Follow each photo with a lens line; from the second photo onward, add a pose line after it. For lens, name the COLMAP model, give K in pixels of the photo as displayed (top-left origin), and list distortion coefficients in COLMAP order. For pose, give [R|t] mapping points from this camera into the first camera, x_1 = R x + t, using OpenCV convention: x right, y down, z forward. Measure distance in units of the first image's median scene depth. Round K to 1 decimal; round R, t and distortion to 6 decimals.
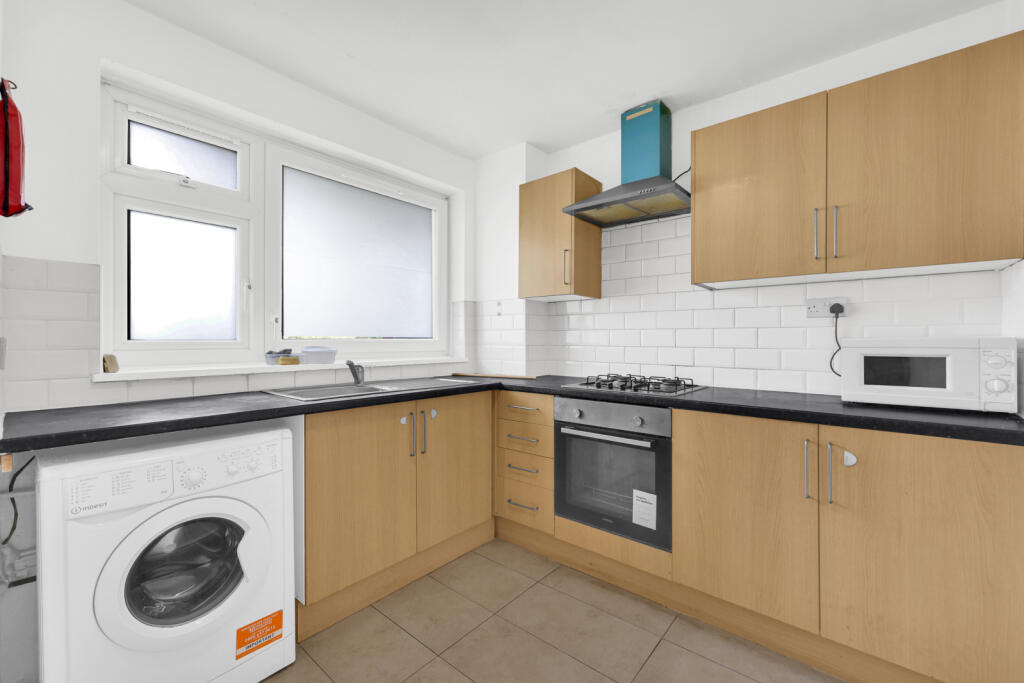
lens RADIAL K [[421.5, 0, 512.0], [0, 421.5, 341.5], [0, 0, 1]] dist [0.000499, 0.000072]
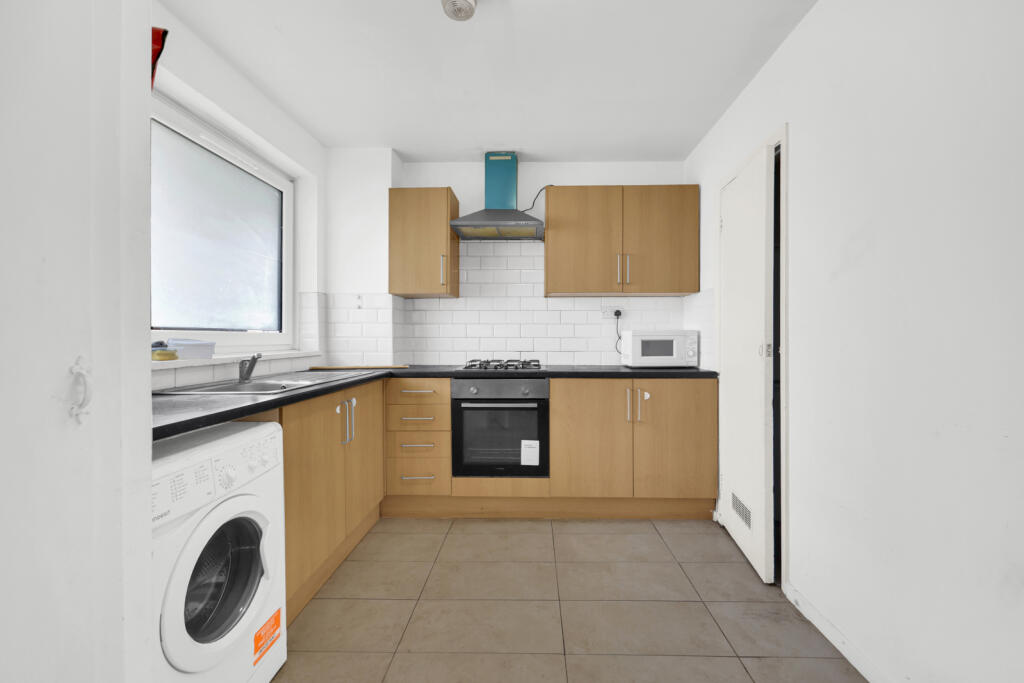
lens RADIAL K [[421.0, 0, 526.9], [0, 421.0, 339.3], [0, 0, 1]] dist [0.000063, 0.000184]
pose [[0.783978, -0.006453, 0.620755, -0.477952], [0.005283, 0.999979, 0.003723, 0.014741], [-0.620766, 0.000360, 0.783996, -0.073365]]
